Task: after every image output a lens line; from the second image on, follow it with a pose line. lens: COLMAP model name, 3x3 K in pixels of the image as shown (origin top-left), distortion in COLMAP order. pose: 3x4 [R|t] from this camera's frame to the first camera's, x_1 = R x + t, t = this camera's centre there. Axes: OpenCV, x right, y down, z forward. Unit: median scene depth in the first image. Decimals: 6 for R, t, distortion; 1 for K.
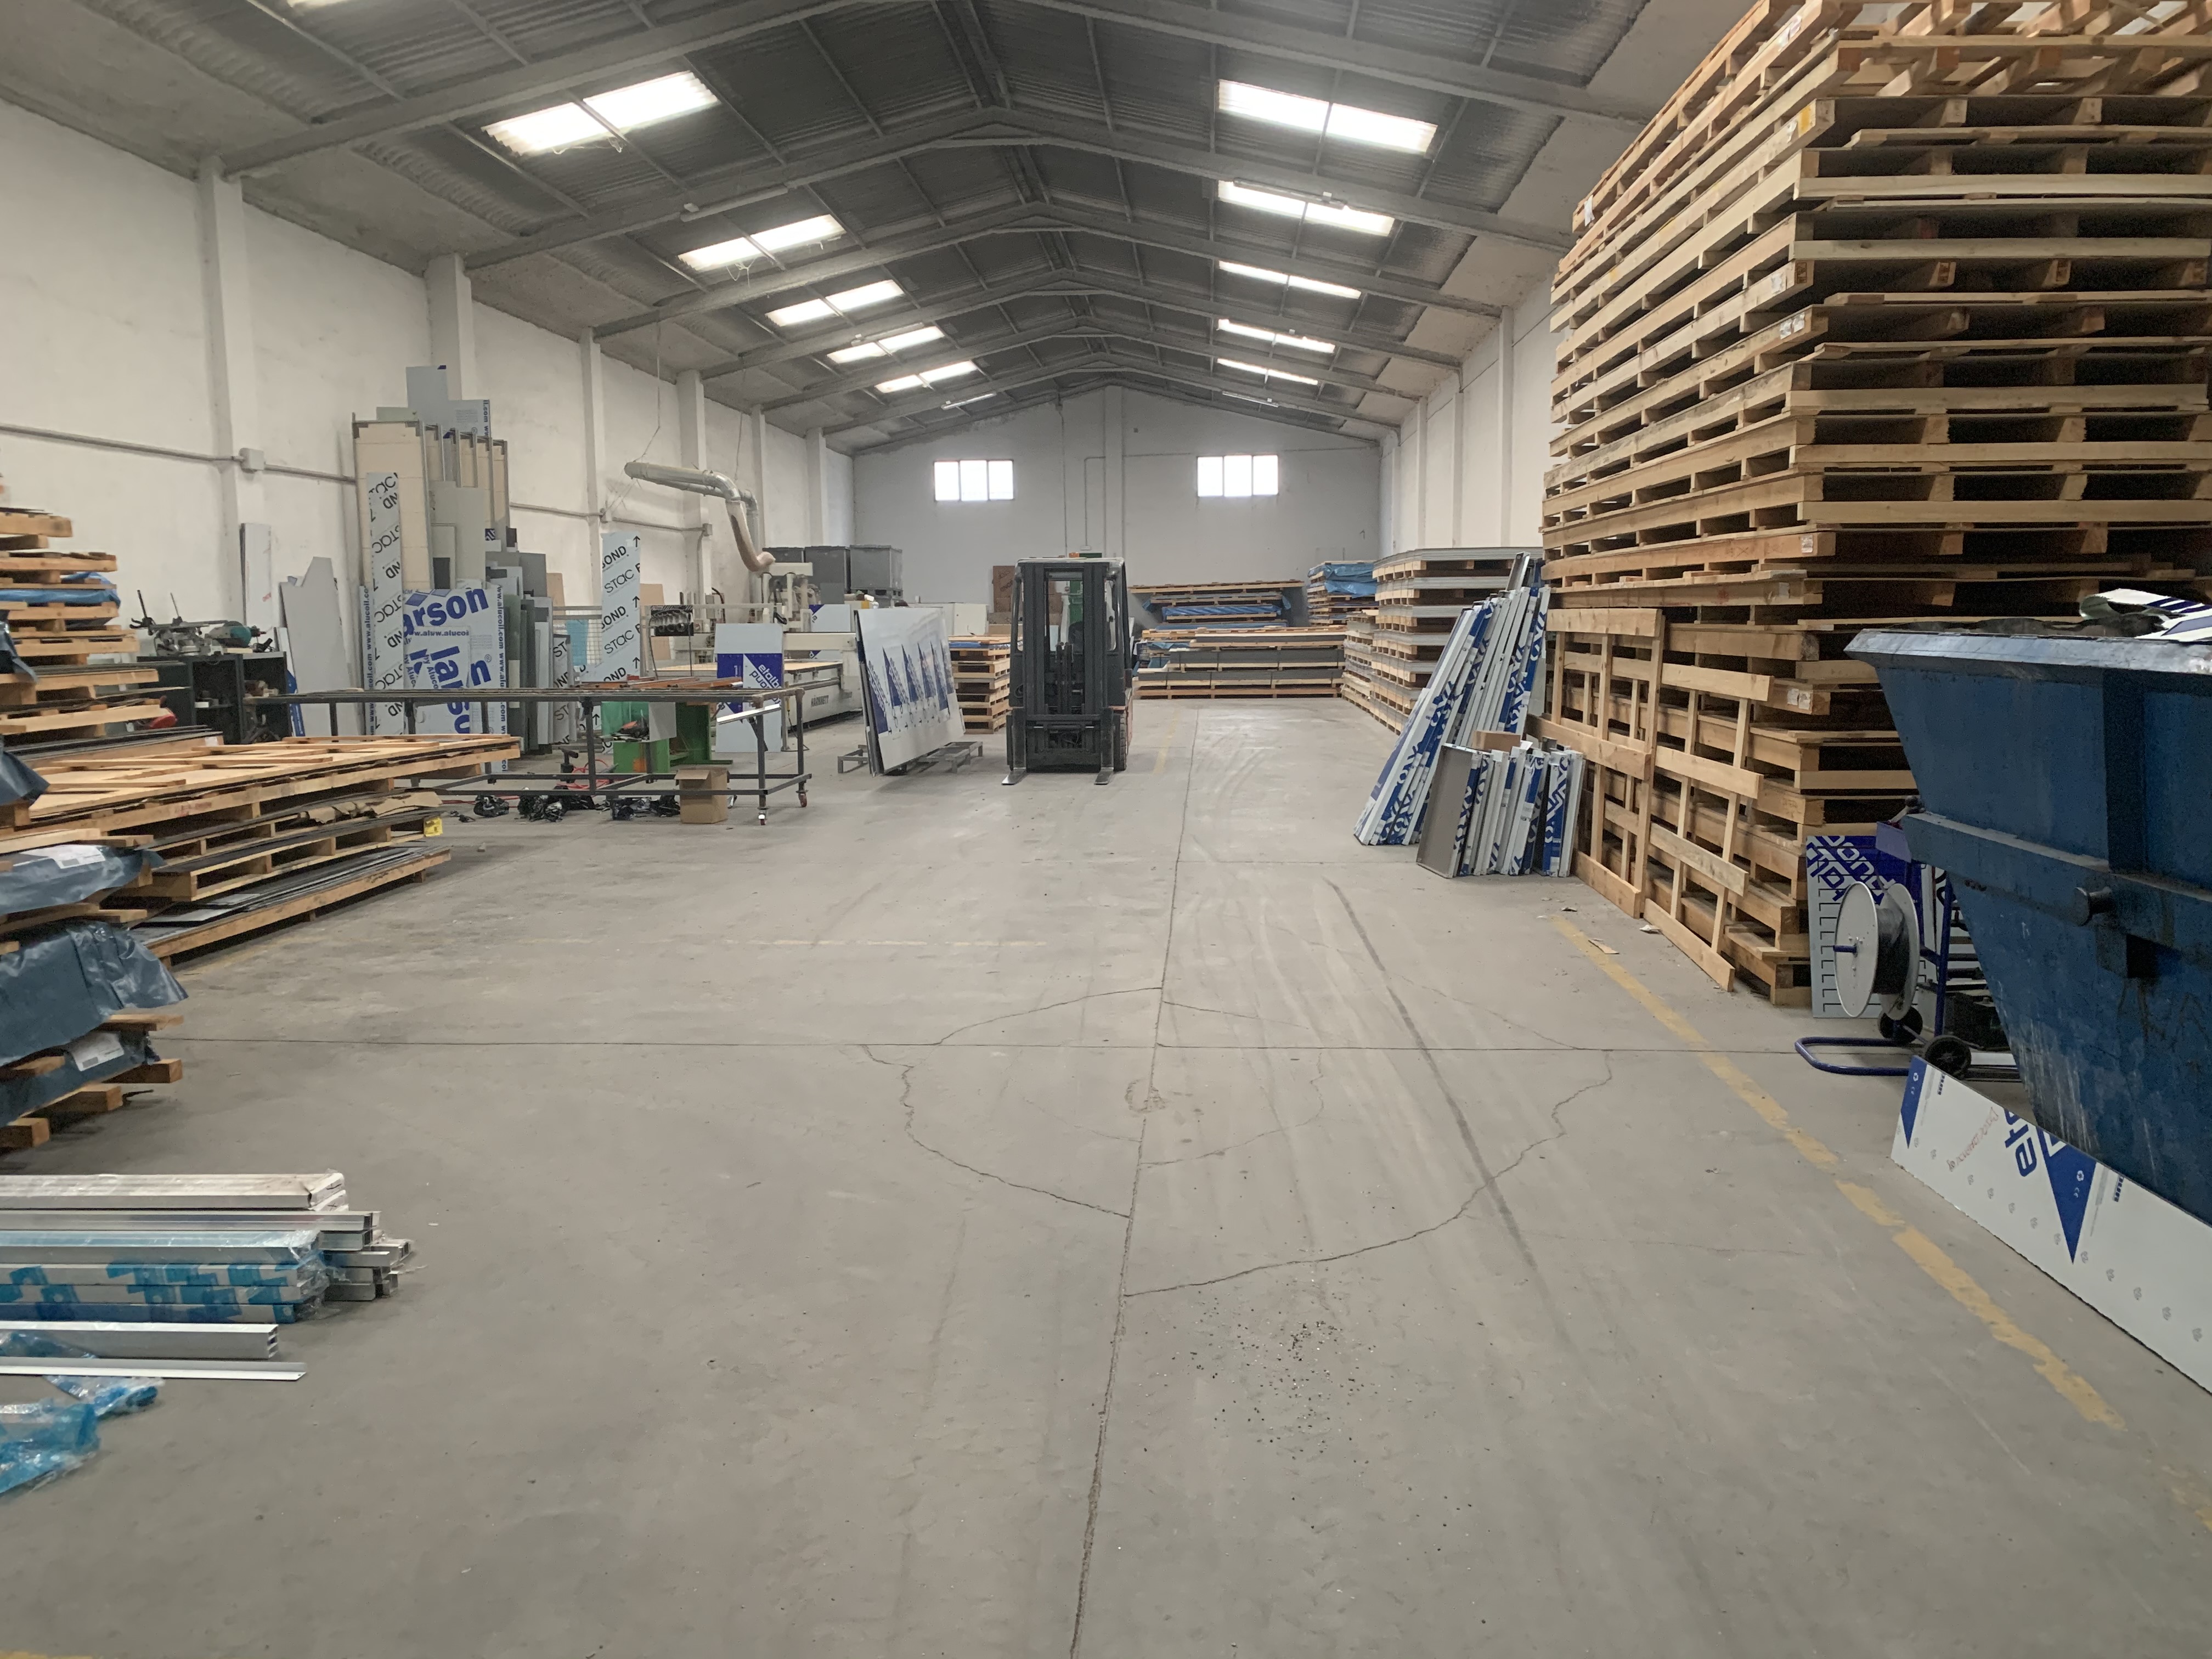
lens RADIAL K [[1689.1, 0, 1109.9], [0, 1689.1, 819.4], [0, 0, 1]] dist [0.048262, -0.074119]
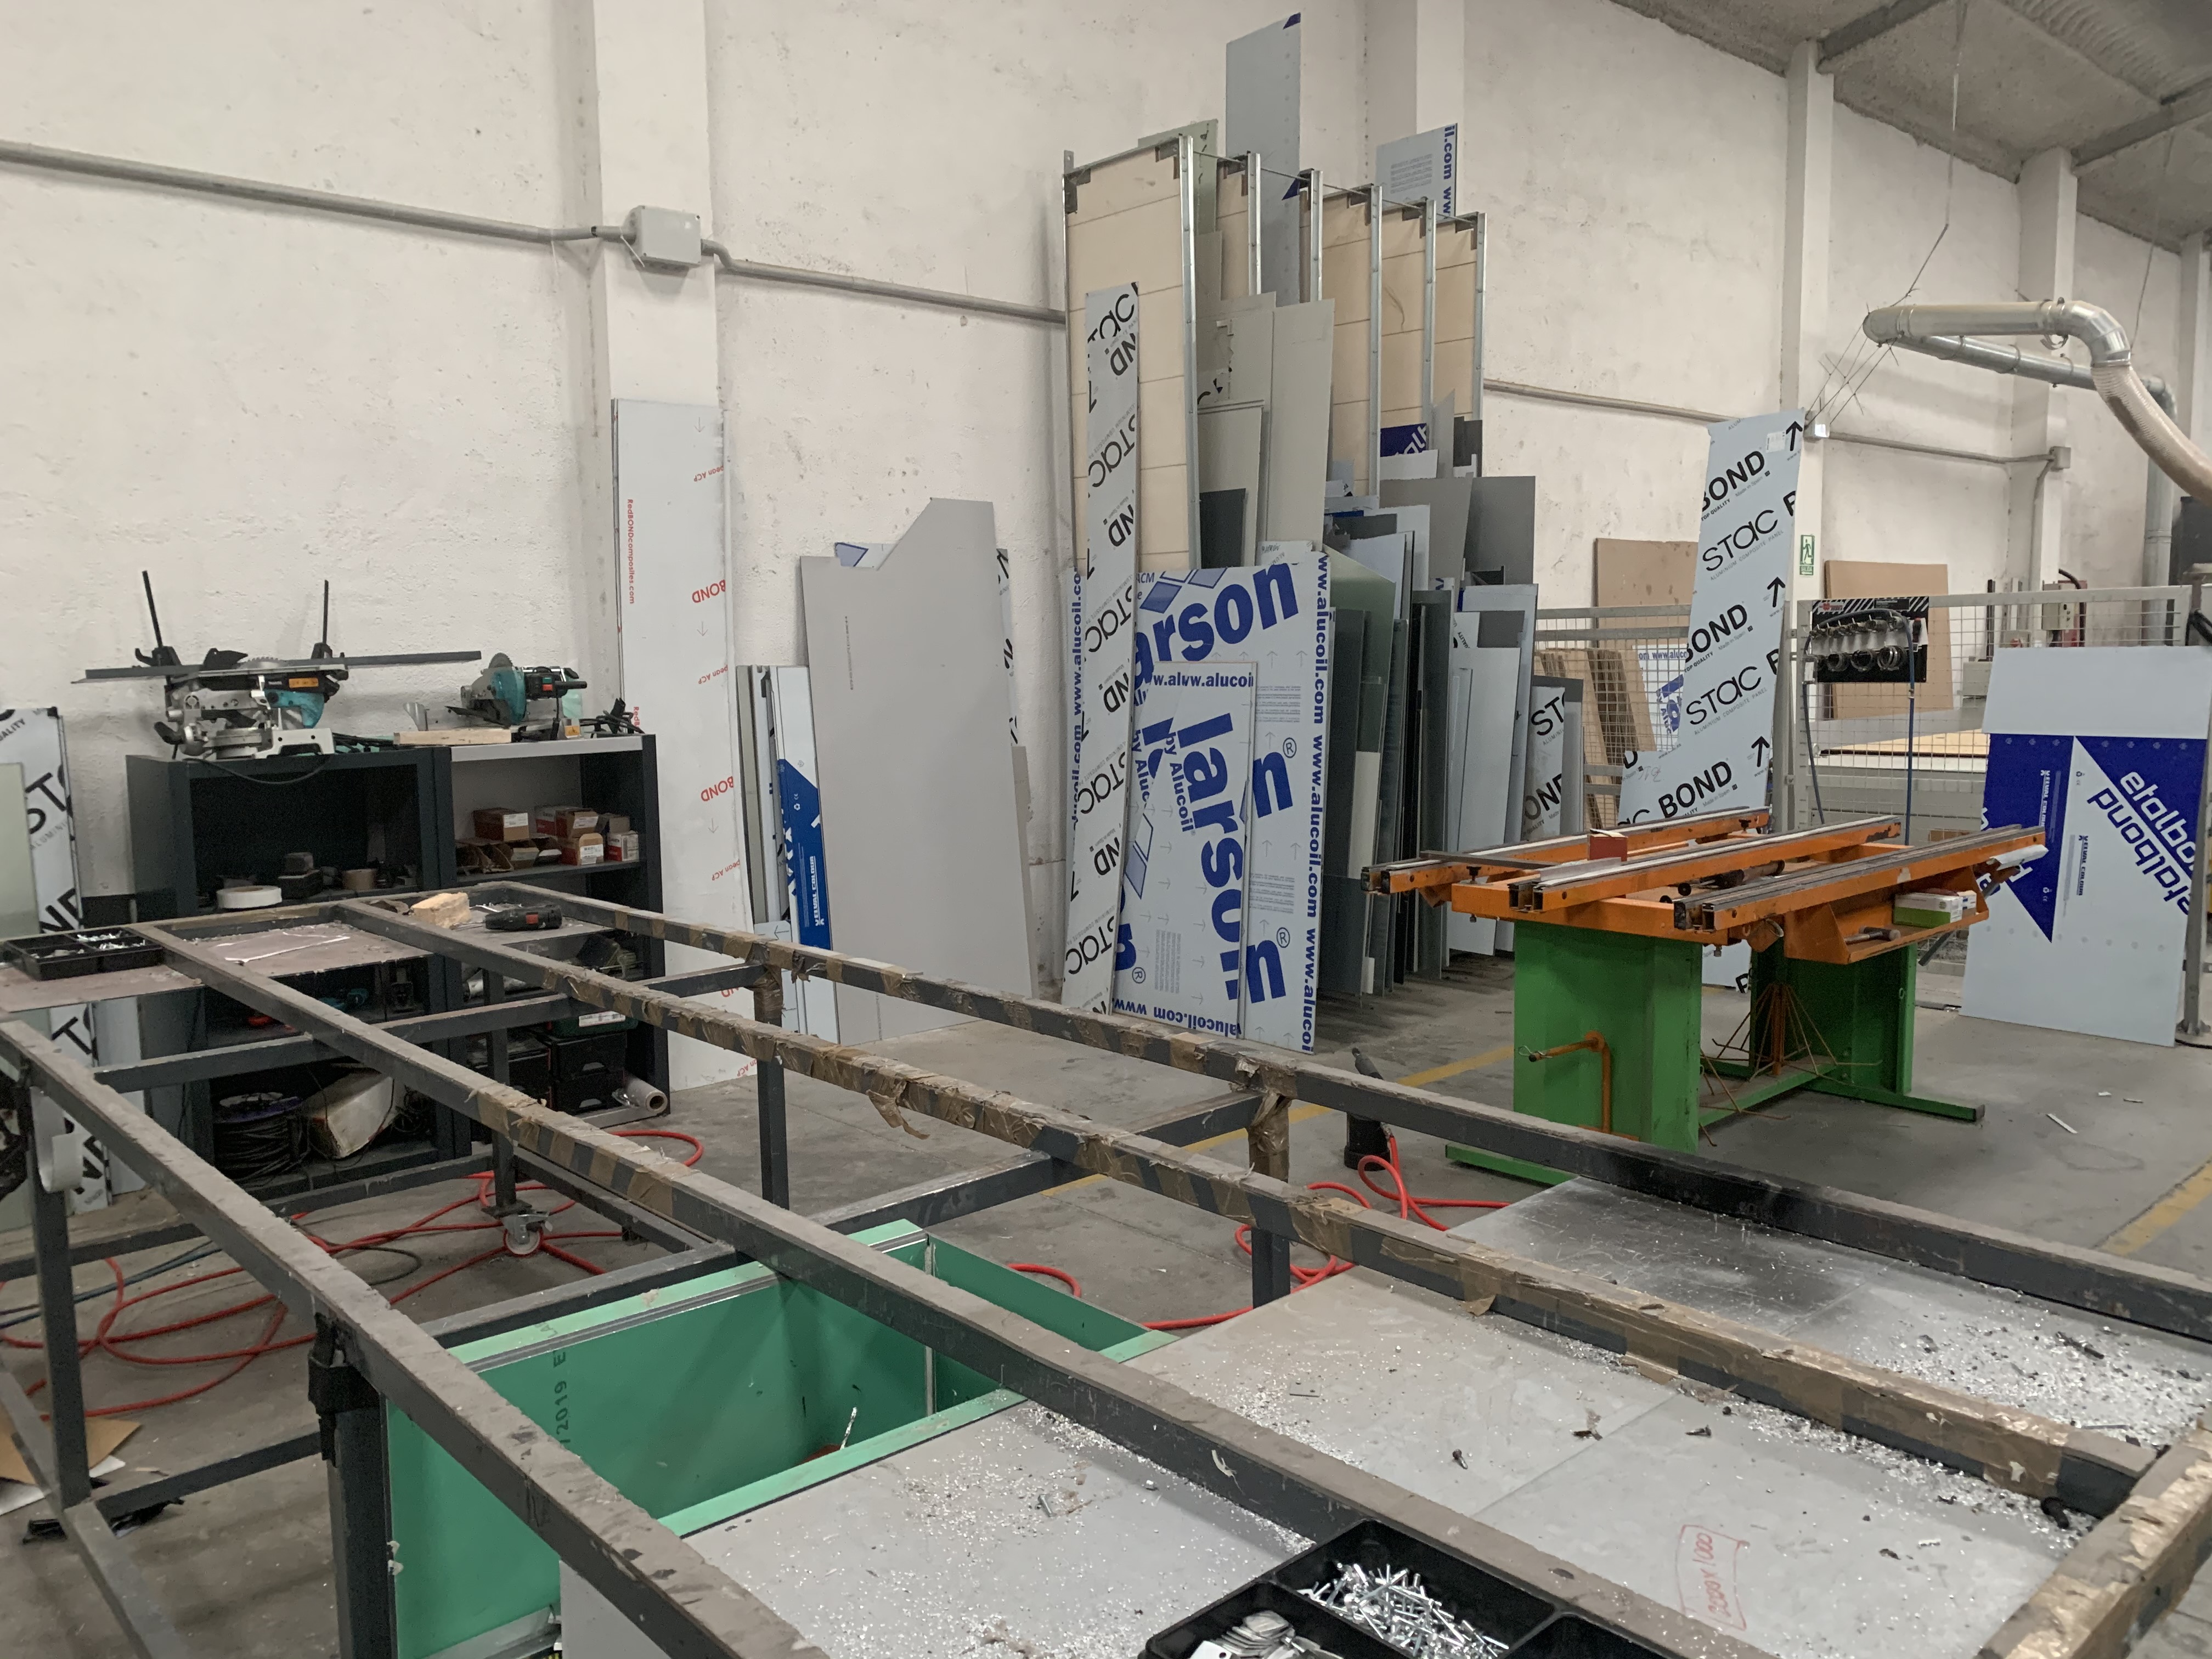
lens RADIAL K [[1686.3, 0, 1100.0], [0, 1686.3, 811.2], [0, 0, 1]] dist [0.103737, -0.137546]
pose [[0.726042, 0.067819, -0.684298, -0.138975], [-0.075902, 0.996948, 0.018273, -0.084404], [0.683449, 0.038673, 0.728973, 0.698112]]
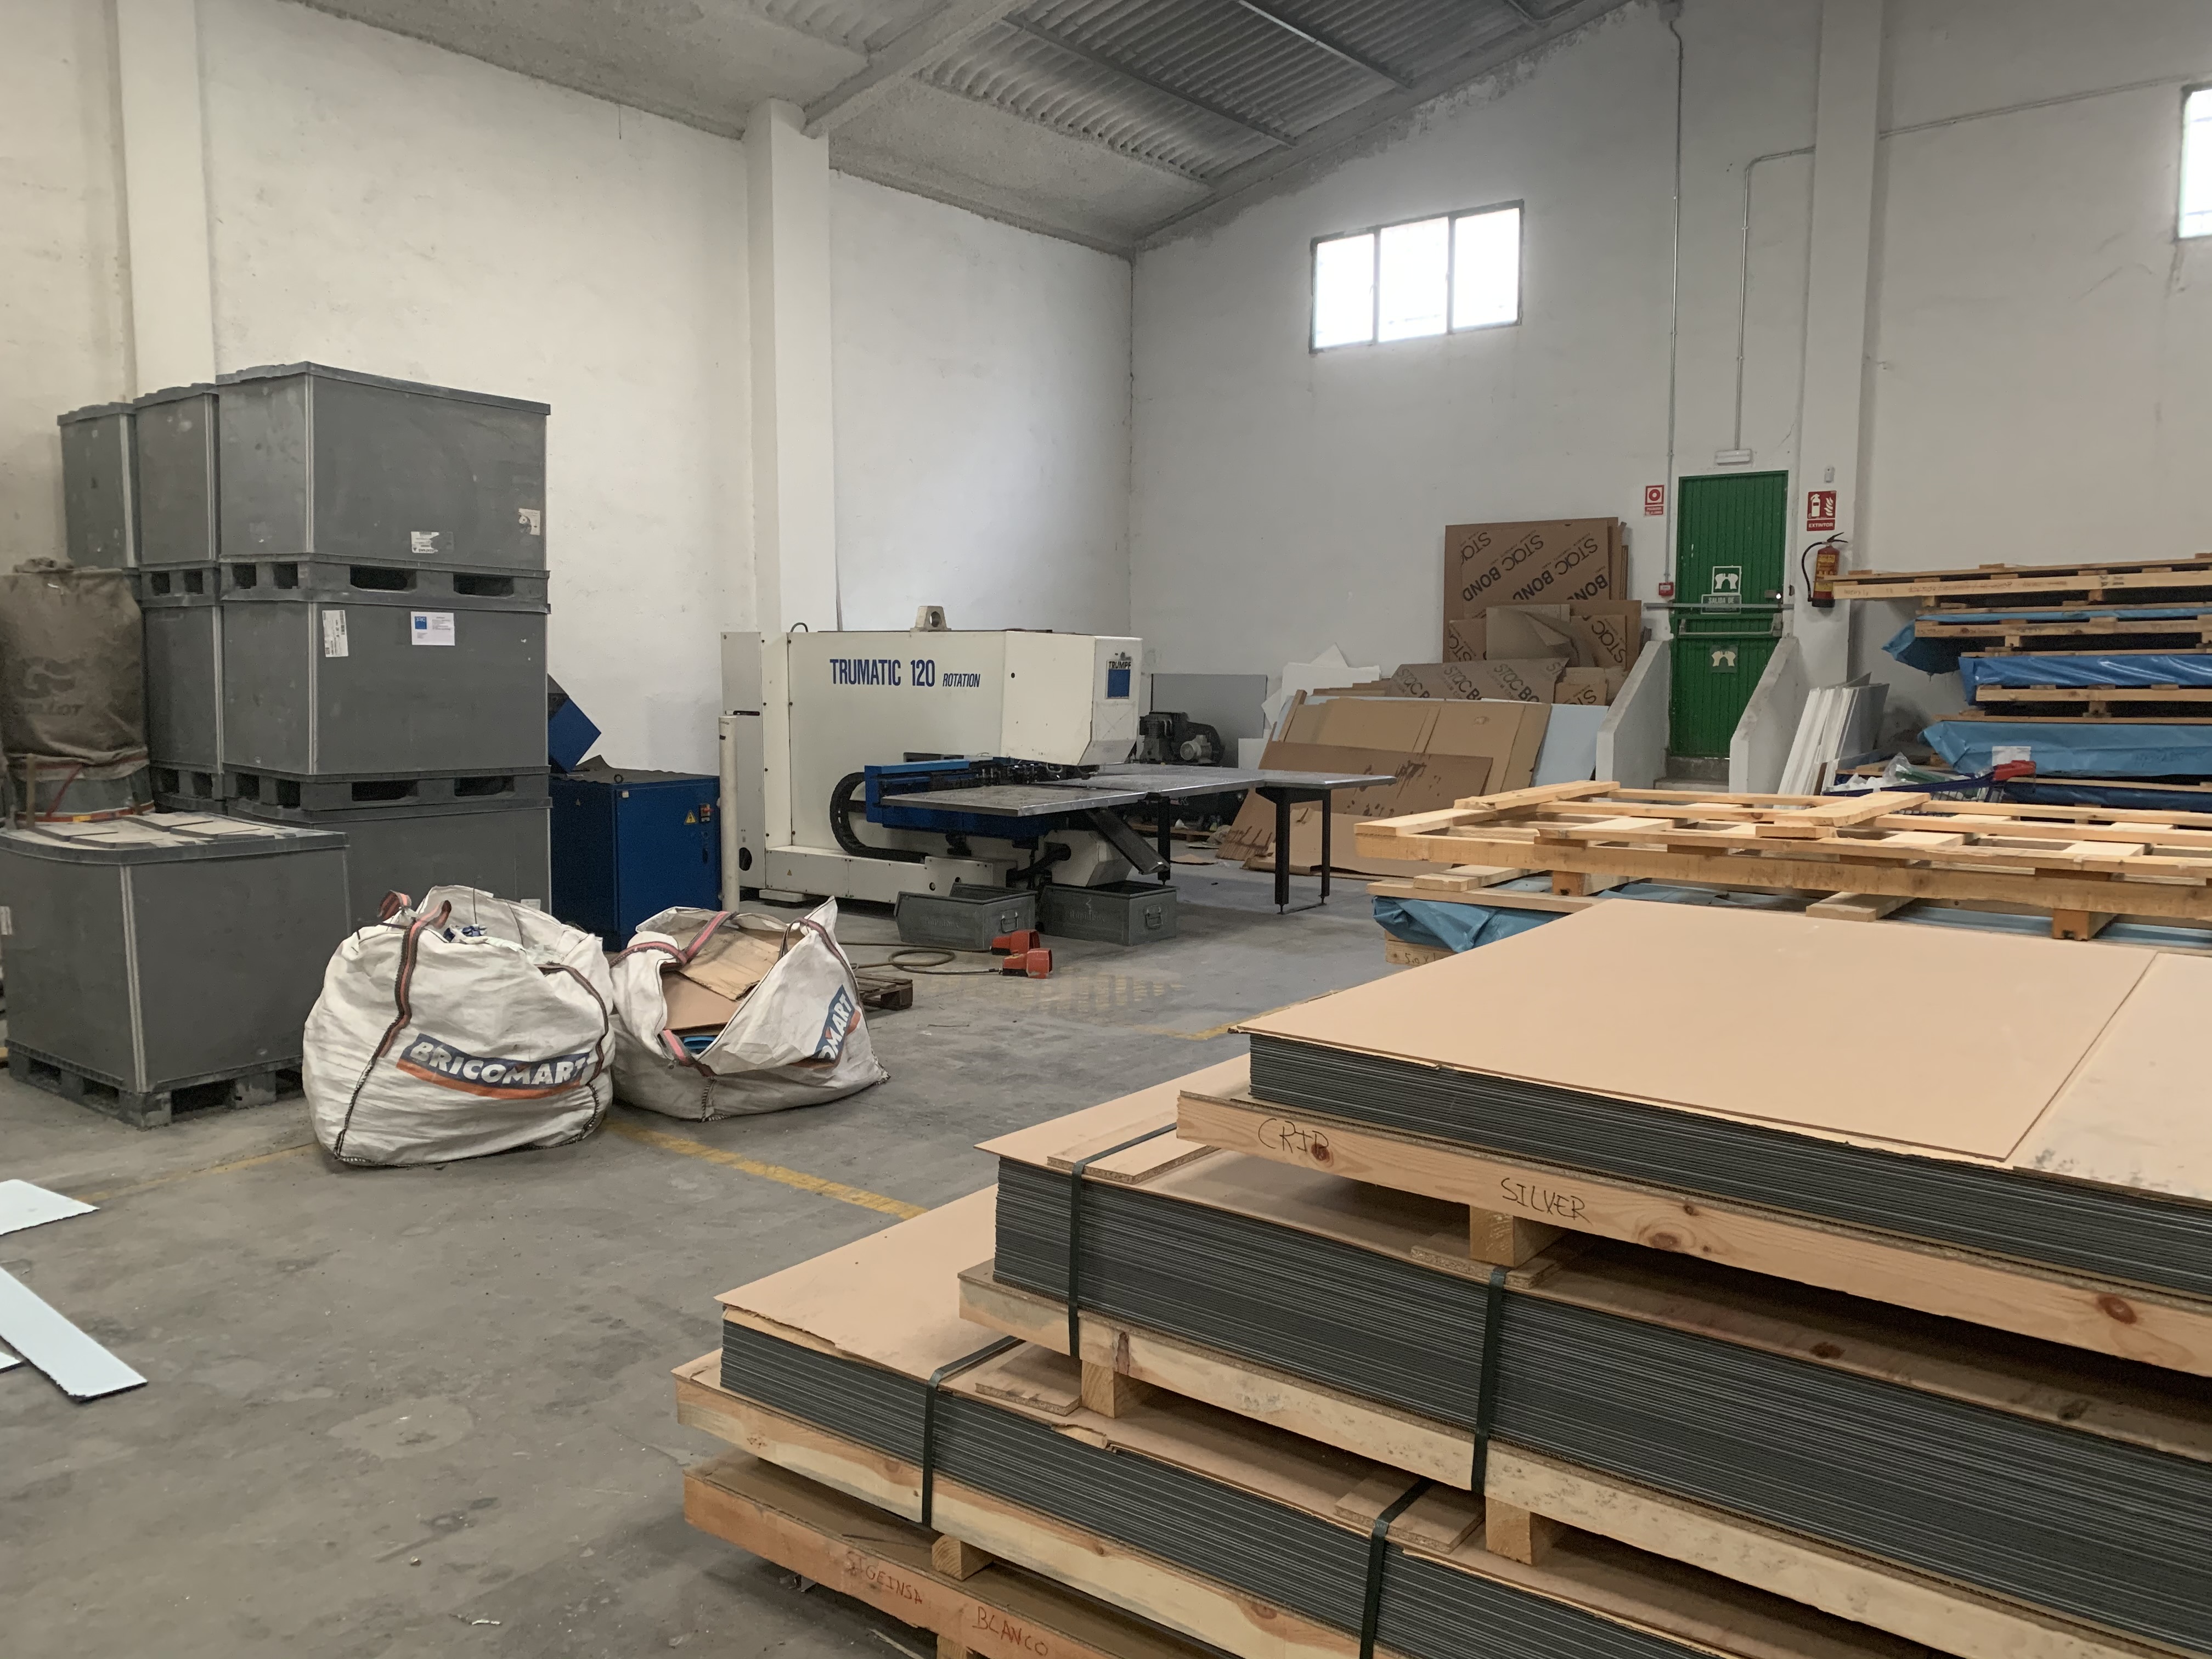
lens RADIAL K [[1703.5, 0, 1093.8], [0, 1703.5, 801.2], [0, 0, 1]] dist [0.057287, -0.046819]
pose [[0.824631, 0.059412, -0.562542, 0.164034], [-0.076204, 0.997072, -0.006404, -0.211469], [0.560515, 0.048149, 0.826744, 1.637981]]
